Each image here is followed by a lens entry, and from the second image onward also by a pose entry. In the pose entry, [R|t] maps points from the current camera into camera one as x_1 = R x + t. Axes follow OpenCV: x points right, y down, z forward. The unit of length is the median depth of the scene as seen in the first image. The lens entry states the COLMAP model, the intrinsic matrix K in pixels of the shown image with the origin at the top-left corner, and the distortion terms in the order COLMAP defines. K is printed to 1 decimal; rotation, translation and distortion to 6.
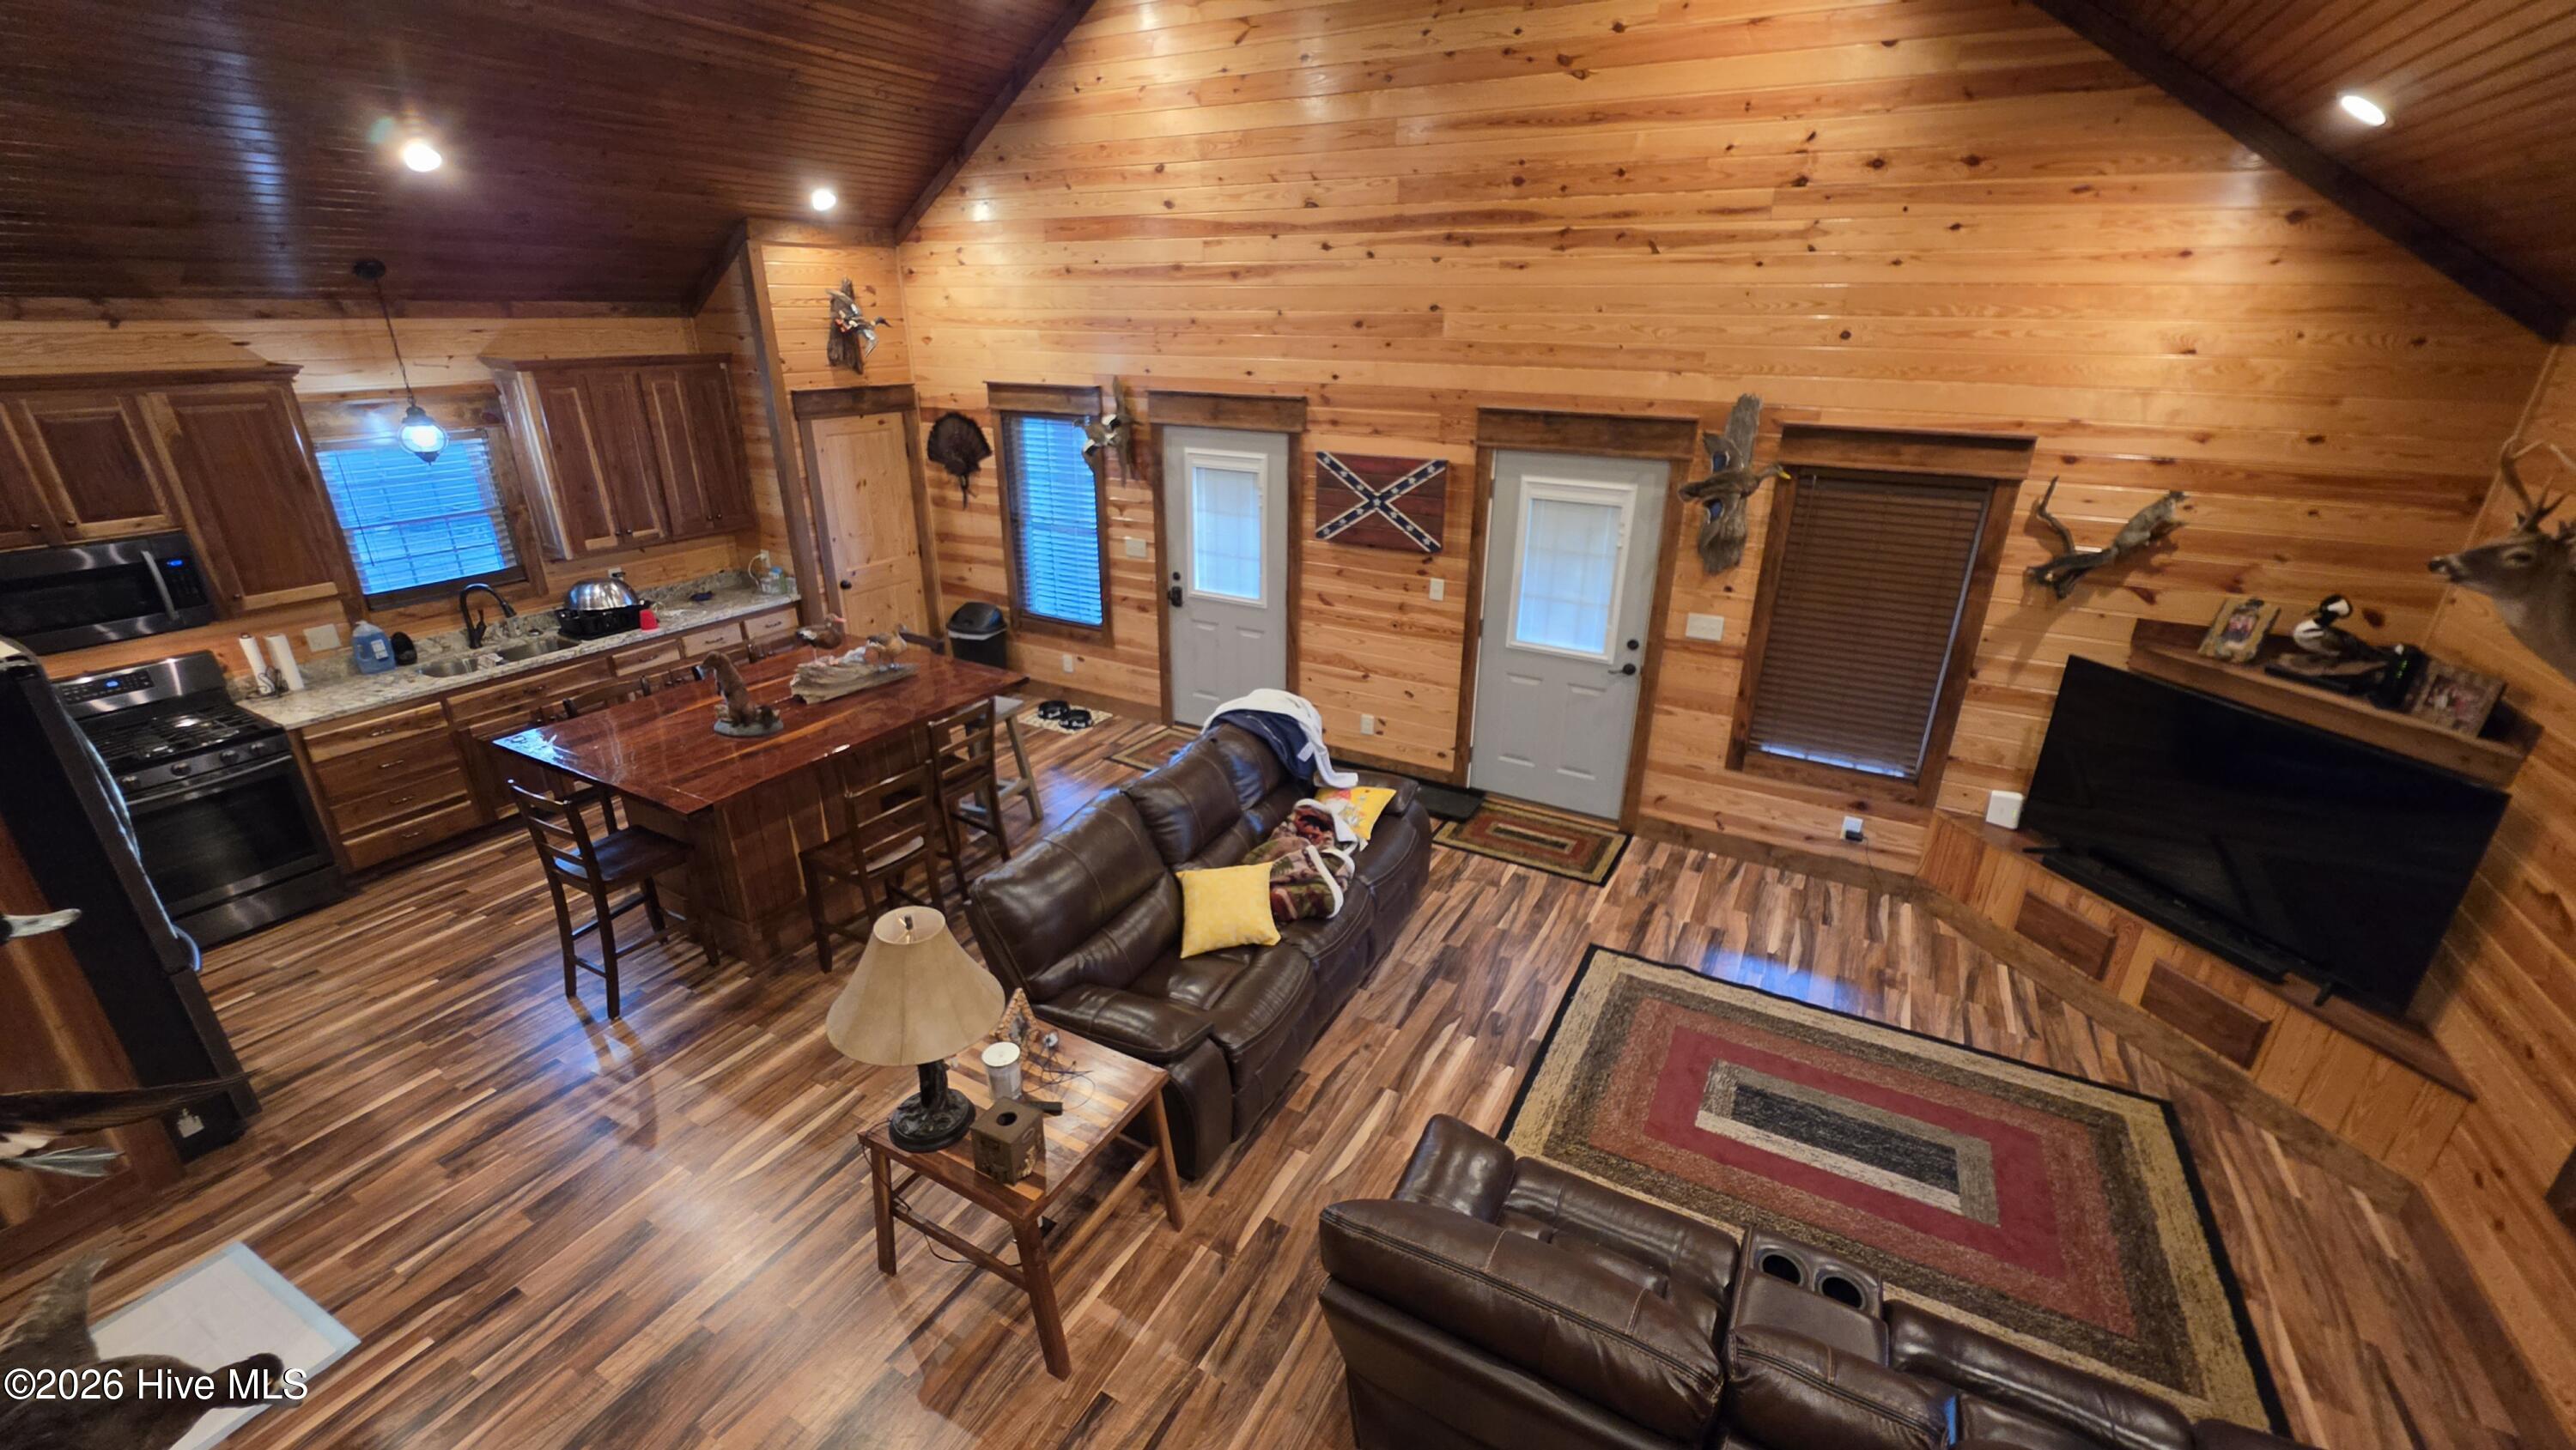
lens RADIAL K [[1030.4, 0, 1293.2], [0, 1030.4, 731.2], [0, 0, 1]] dist [-0.003992, 0.001025]
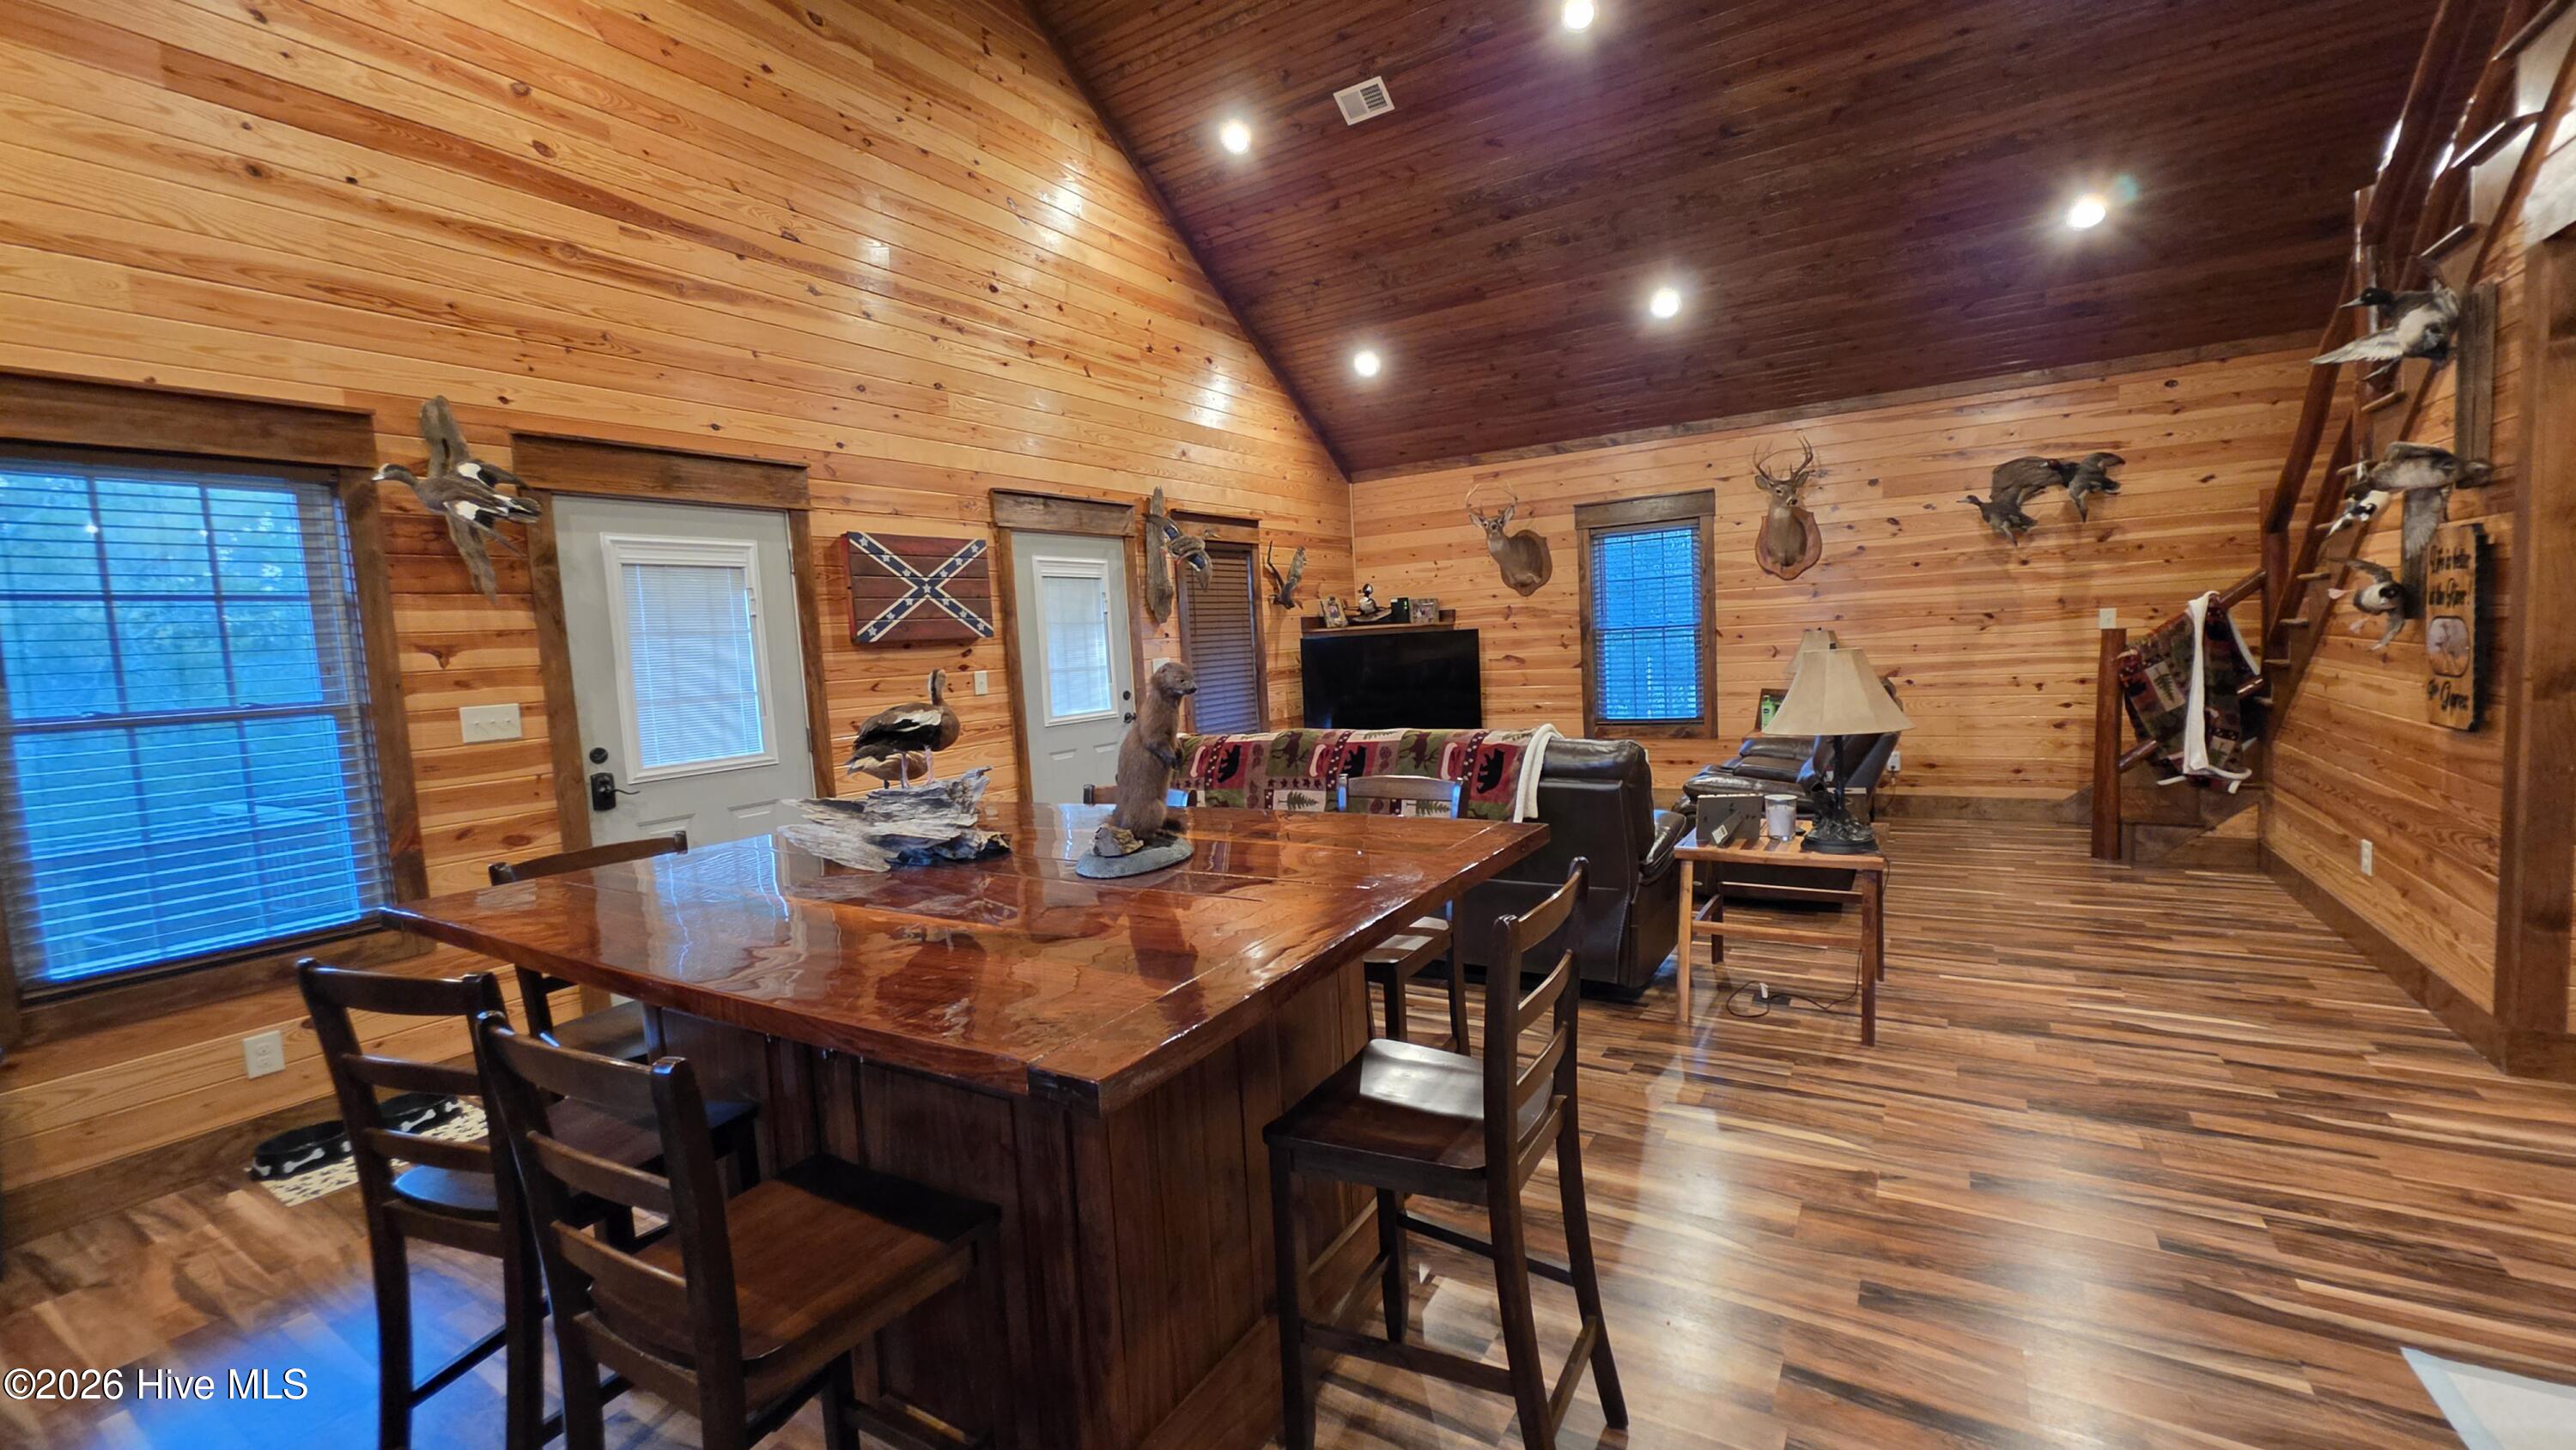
lens RADIAL K [[1030.4, 0, 1301.5], [0, 1030.4, 722.9], [0, 0, 1]] dist [-0.003992, 0.001025]
pose [[0.046251, -0.092120, 0.994673, -0.792186], [0.429630, 0.900773, 0.063447, -0.043831], [-0.901820, 0.424407, 0.081239, 0.721437]]
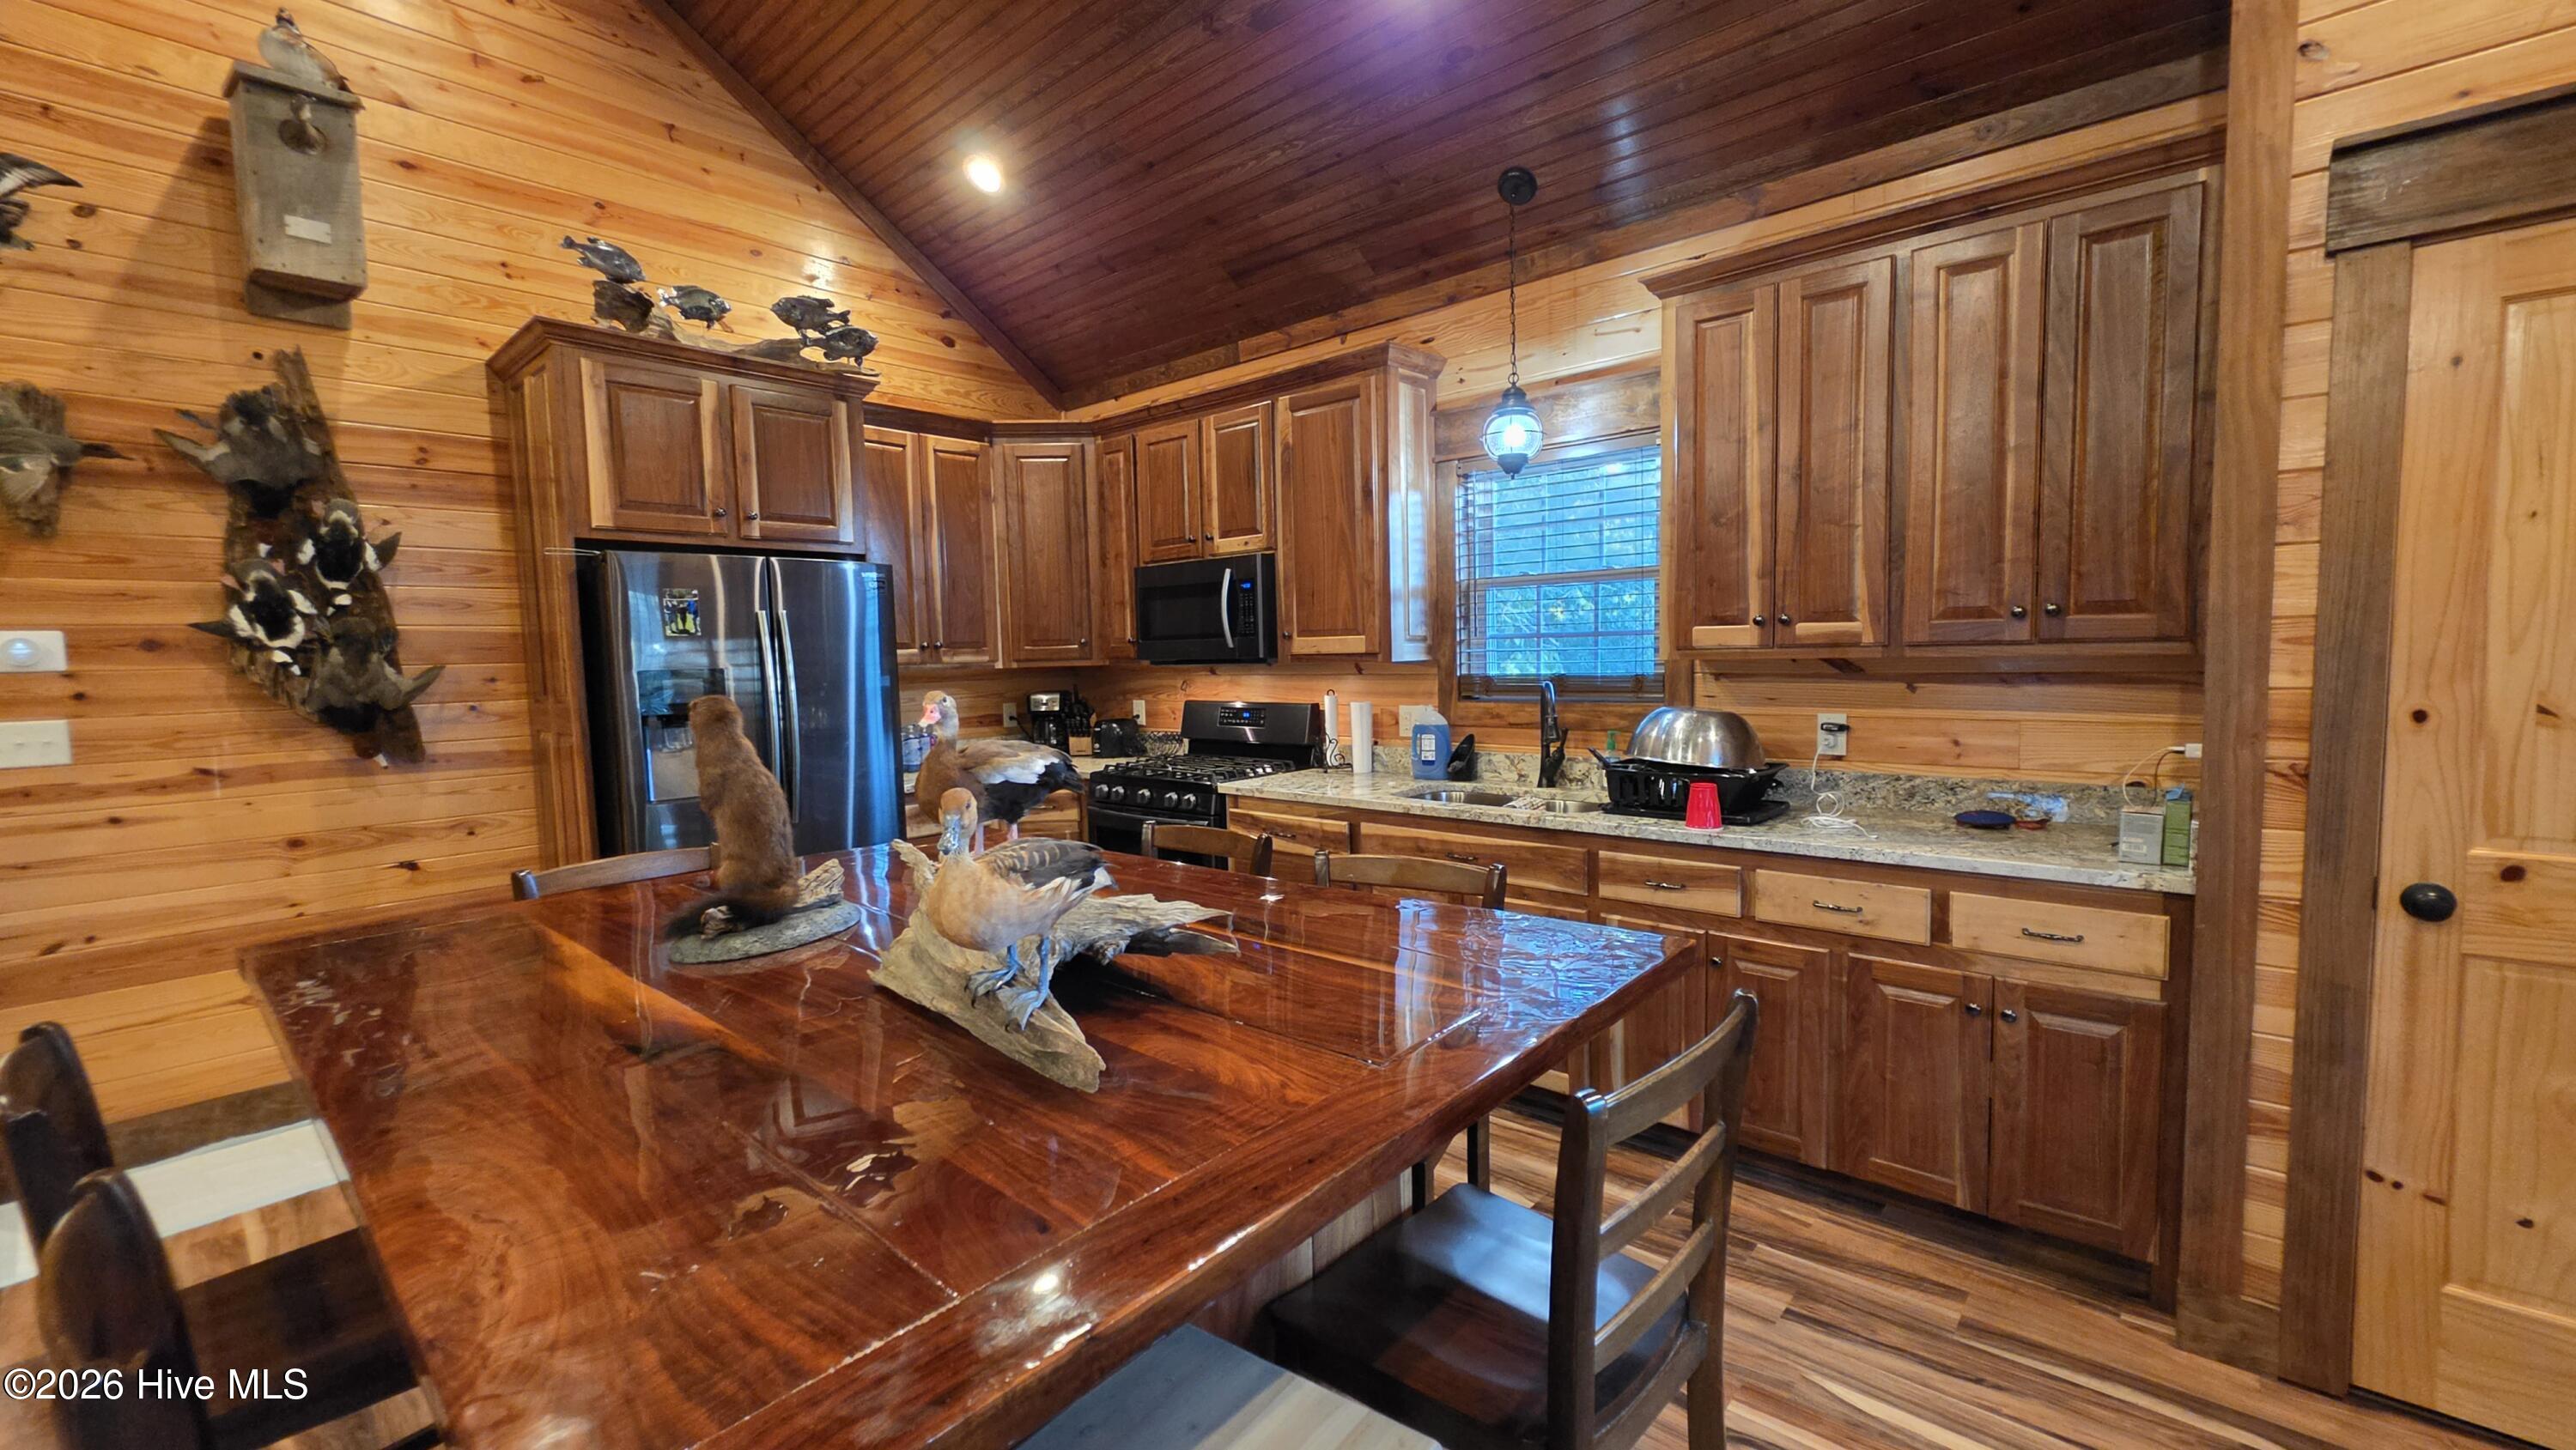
lens RADIAL K [[1030.4, 0, 1300.5], [0, 1030.4, 719.3], [0, 0, 1]] dist [-0.003992, 0.001025]
pose [[-0.206000, 0.062745, -0.976538, -0.183283], [-0.350886, 0.926843, 0.133571, -0.154303], [0.913478, 0.370170, -0.168913, 0.993708]]
